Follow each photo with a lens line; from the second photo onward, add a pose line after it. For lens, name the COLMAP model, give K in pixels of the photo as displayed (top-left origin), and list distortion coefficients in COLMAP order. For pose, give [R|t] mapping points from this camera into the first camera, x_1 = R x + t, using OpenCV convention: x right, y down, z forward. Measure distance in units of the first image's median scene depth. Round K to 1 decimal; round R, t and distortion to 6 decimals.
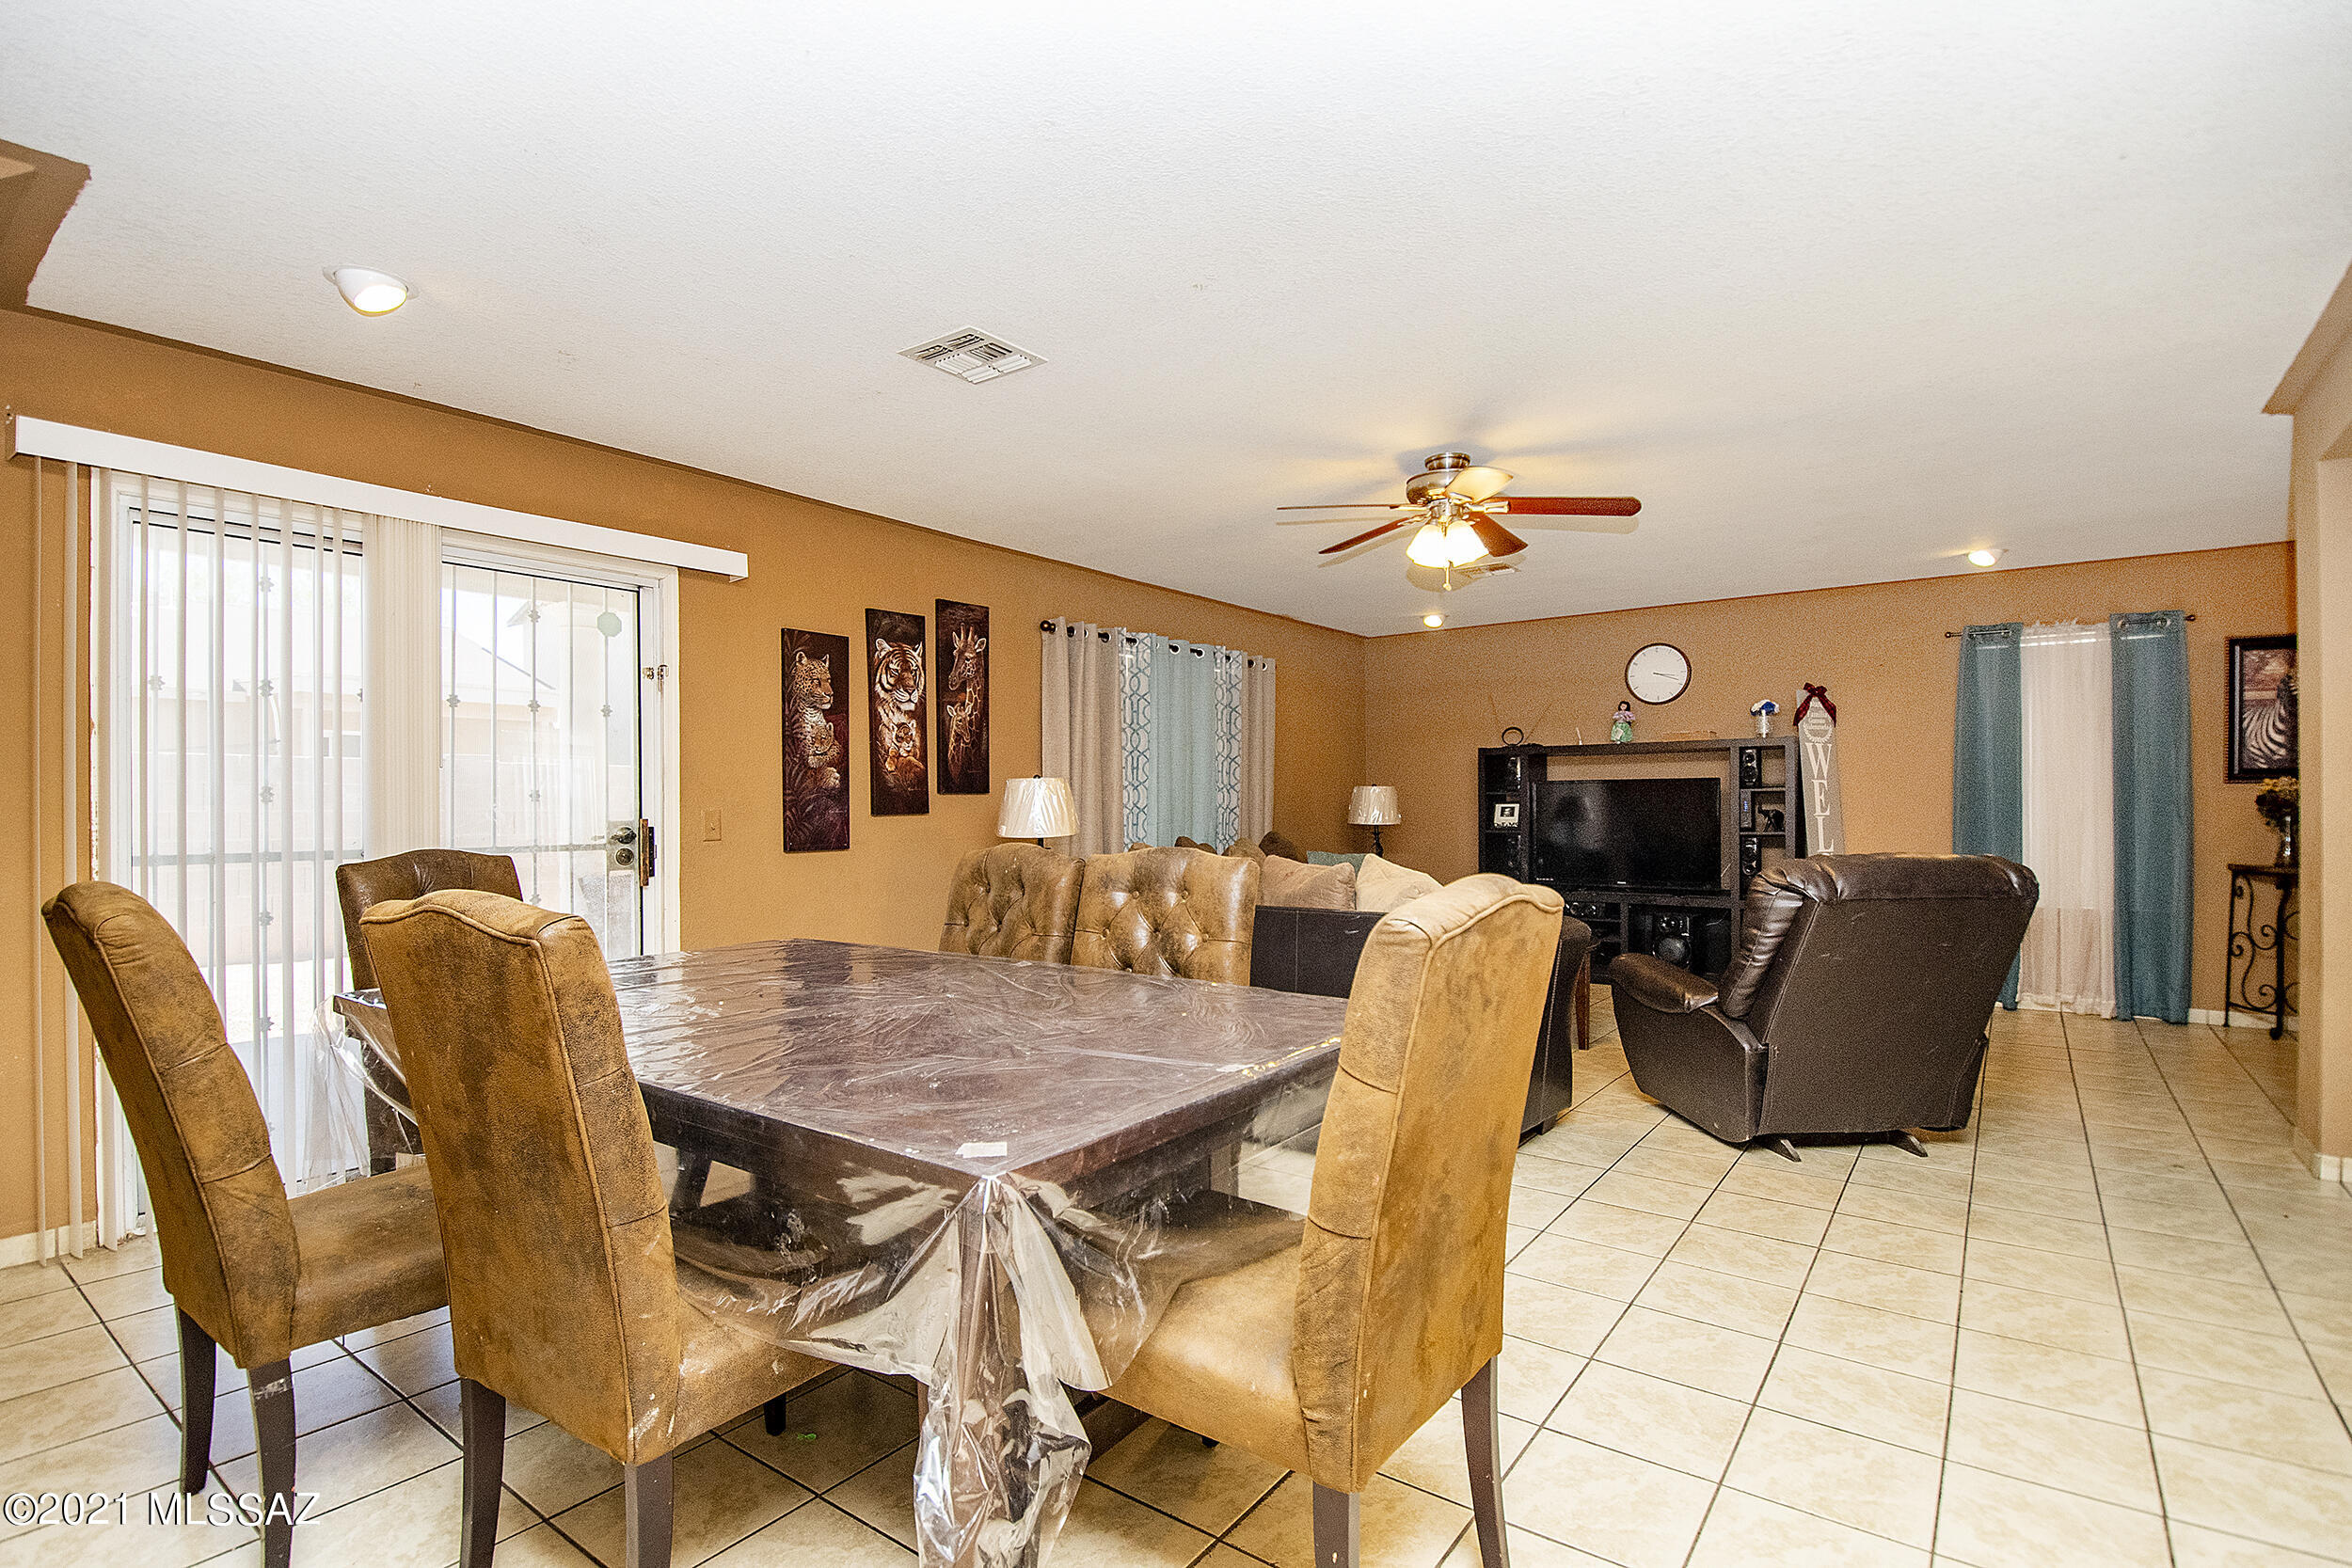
lens RADIAL K [[1134.7, 0, 1174.1], [0, 1134.7, 795.9], [0, 0, 1]] dist [0.002528, -0.017565]
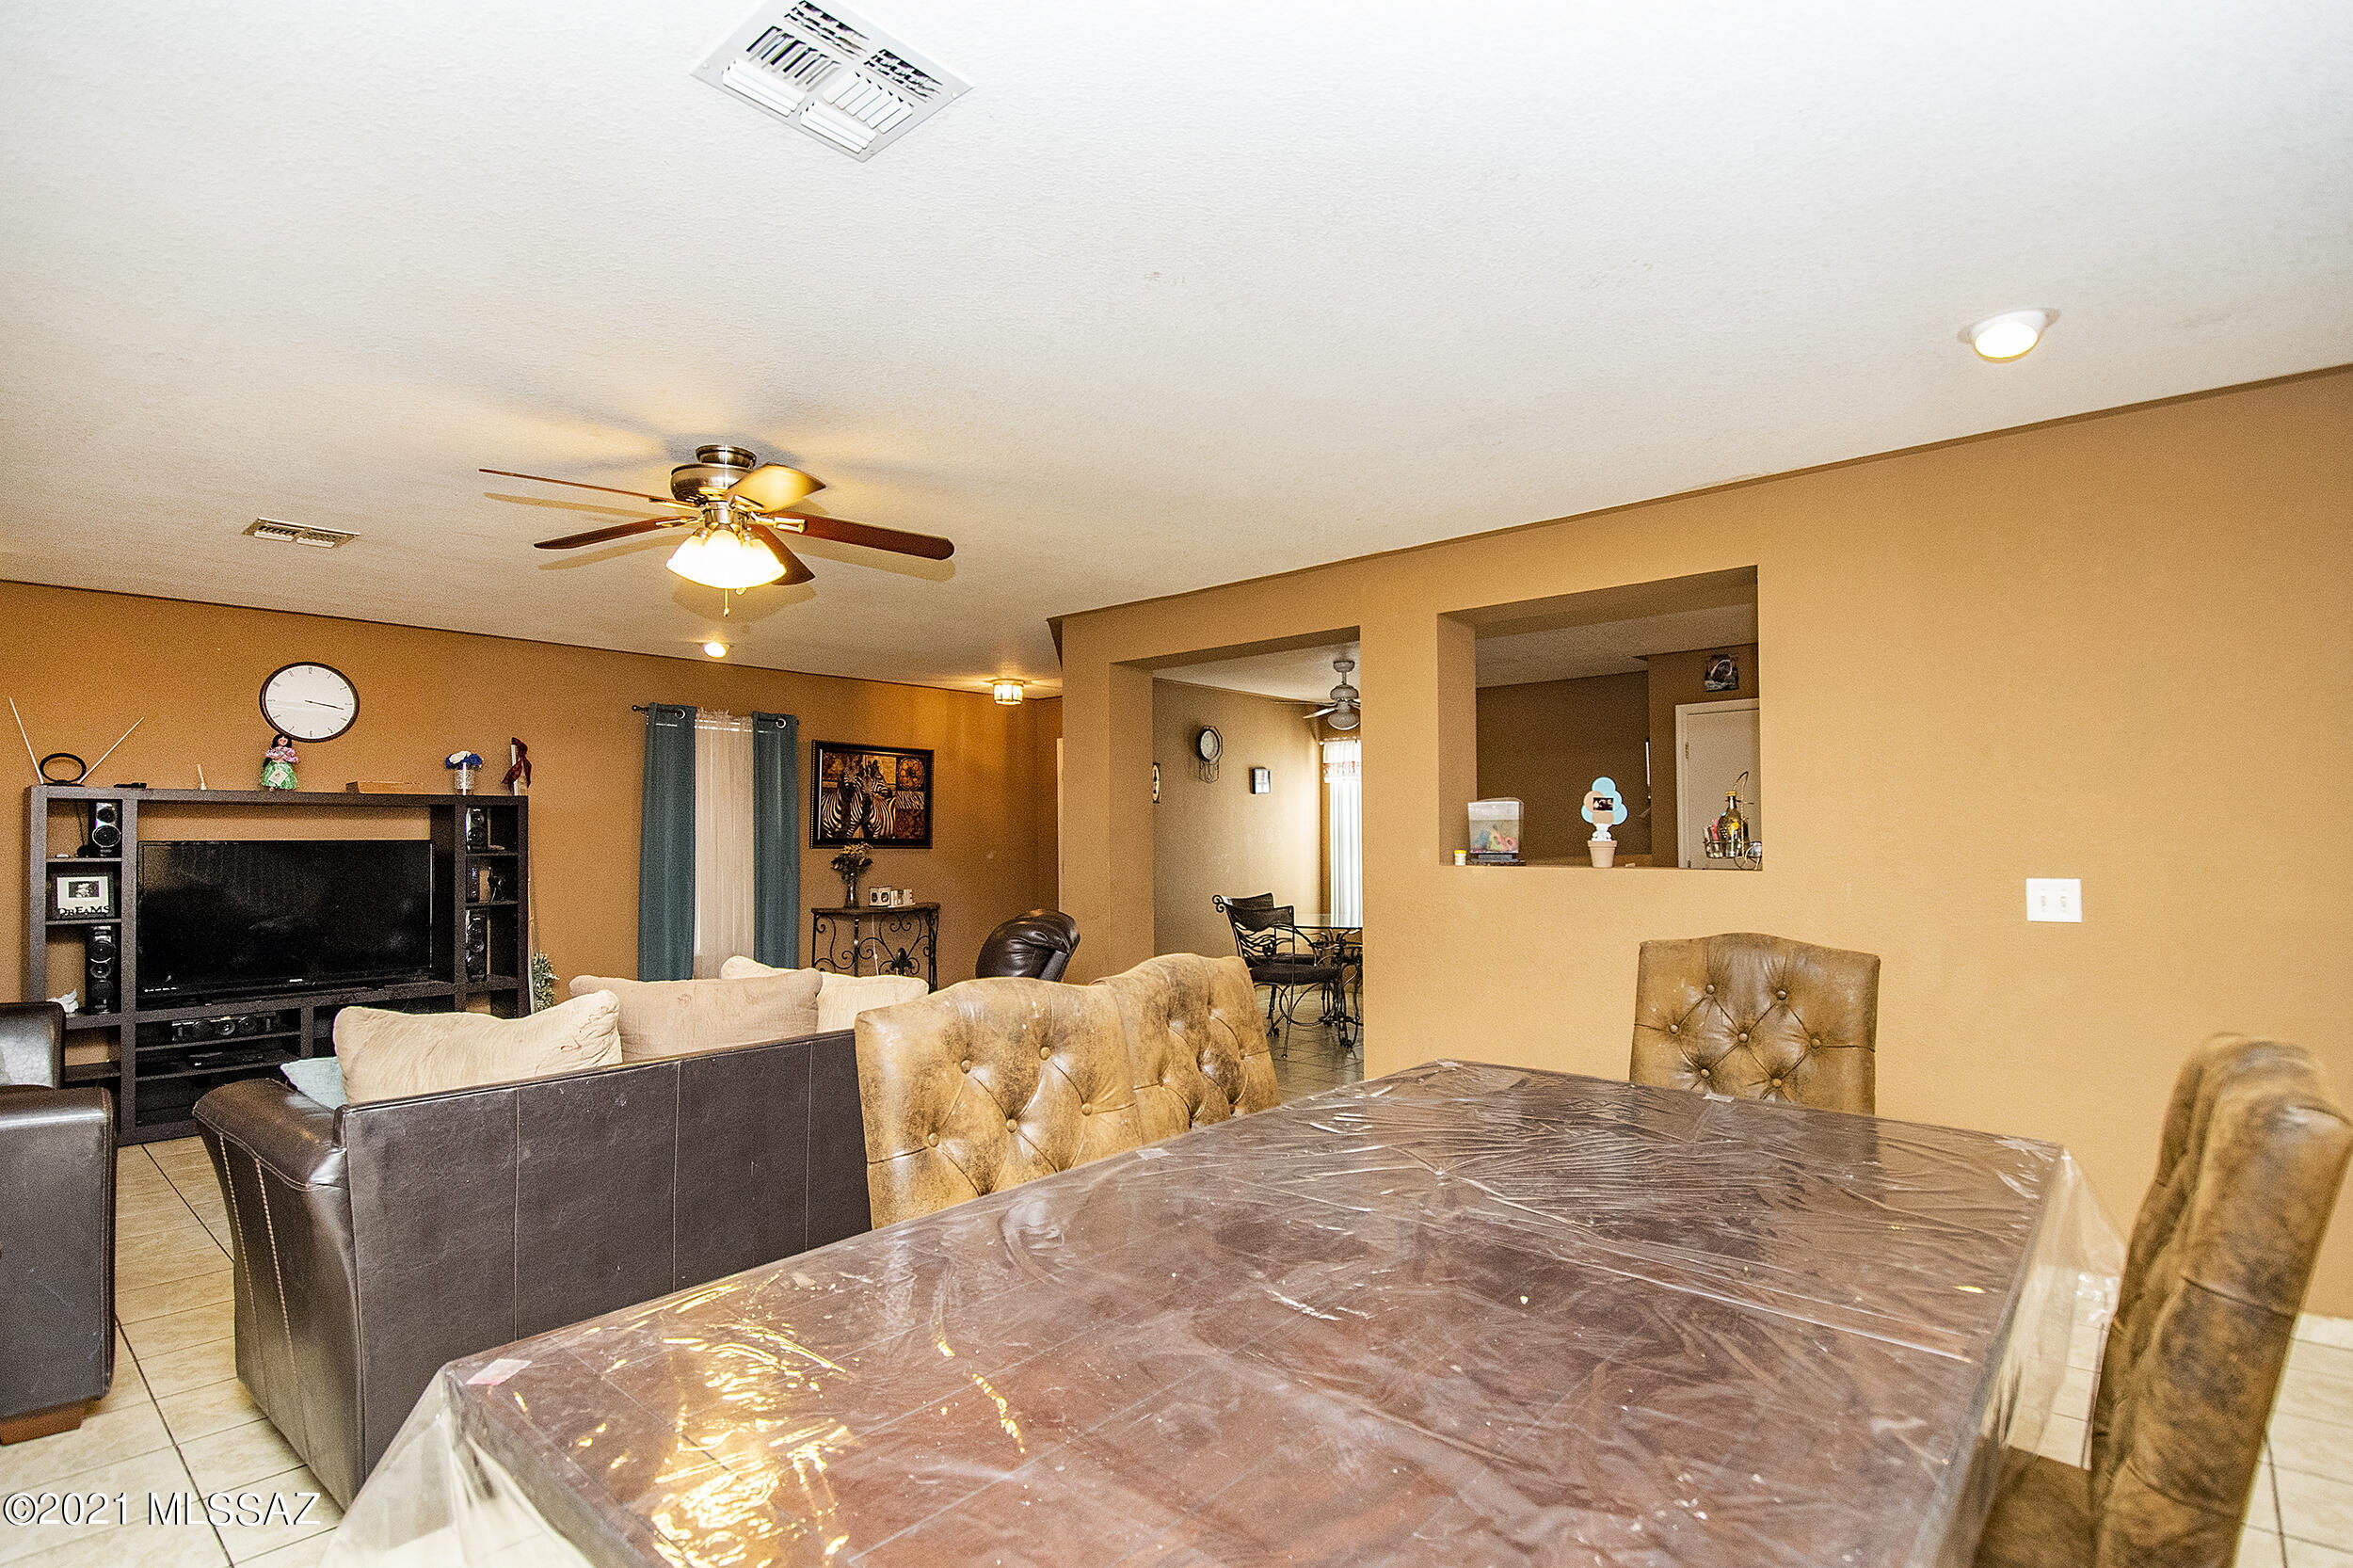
lens RADIAL K [[1135.3, 0, 1212.4], [0, 1135.3, 815.8], [0, 0, 1]] dist [0.002528, -0.017565]
pose [[0.044383, 0.023504, 0.998738, -0.399254], [-0.003998, 0.999719, -0.023349, -0.020009], [-0.999007, -0.002956, 0.044465, 0.463259]]
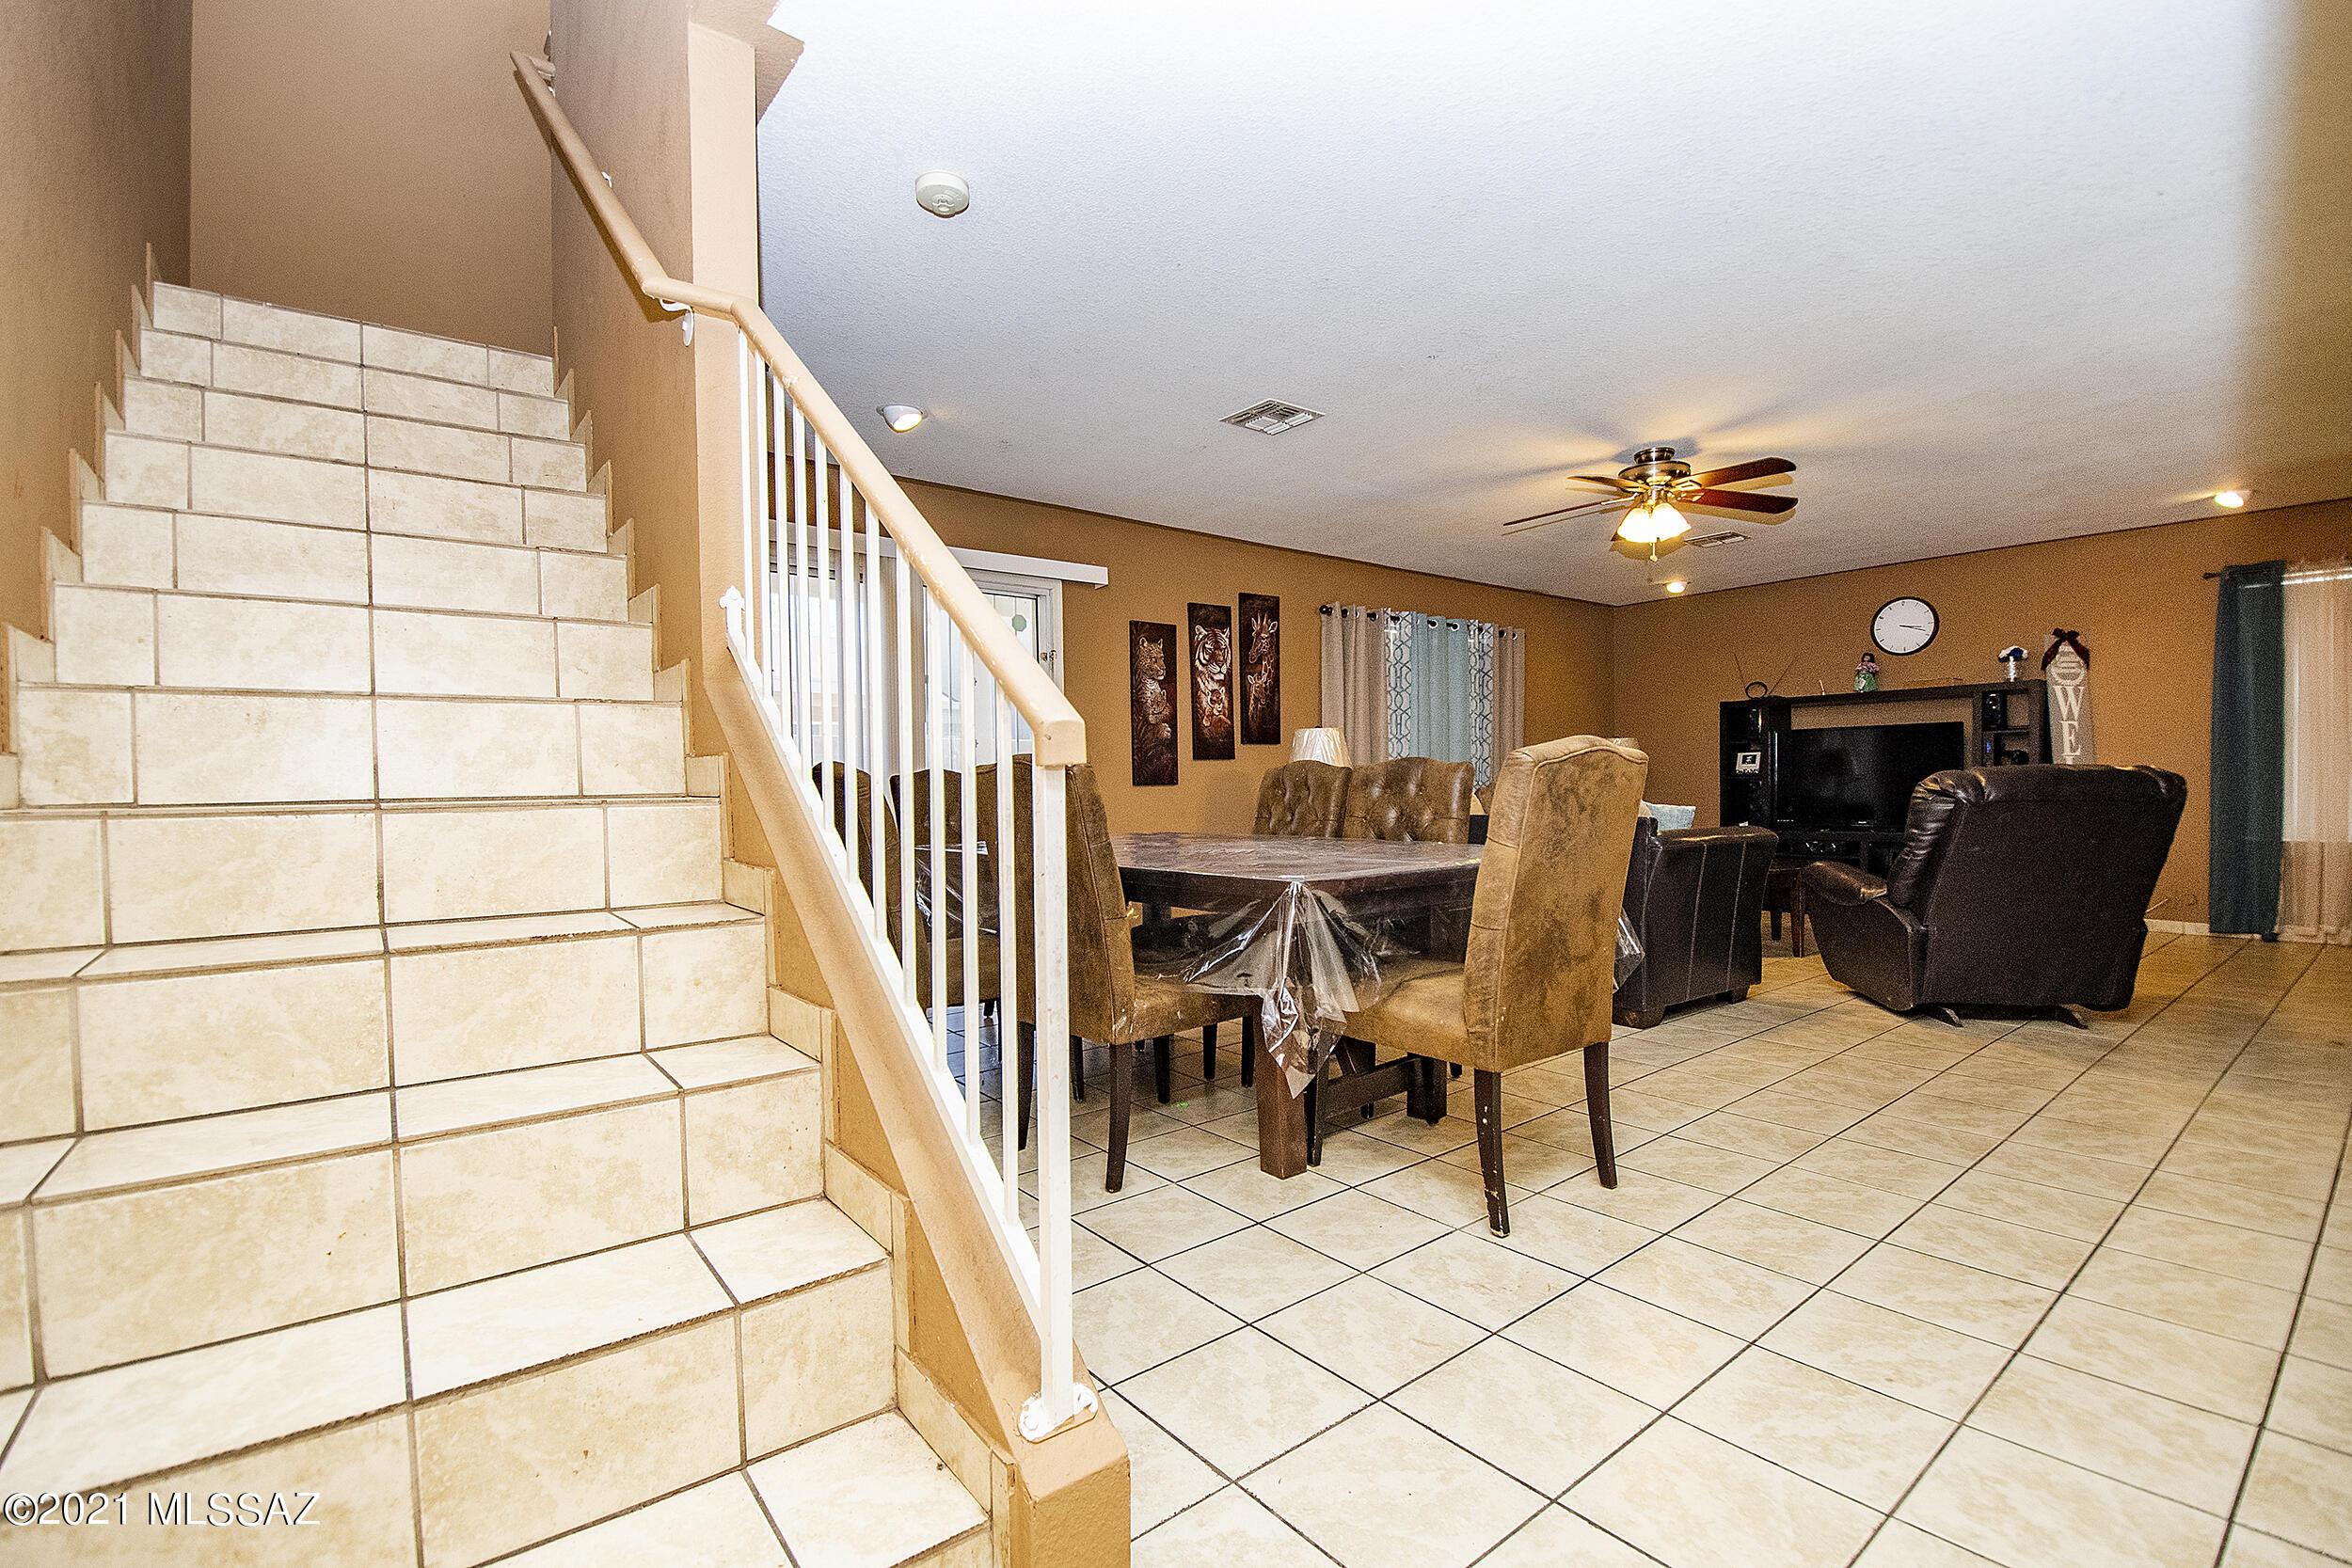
lens RADIAL K [[1075.2, 0, 1161.7], [0, 1075.2, 823.4], [0, 0, 1]] dist [-0.001457, -0.012162]
pose [[0.965218, -0.000791, -0.261445, 0.023397], [0.011829, 0.999104, 0.040647, 0.035563], [0.261179, -0.042326, 0.964362, -0.199961]]
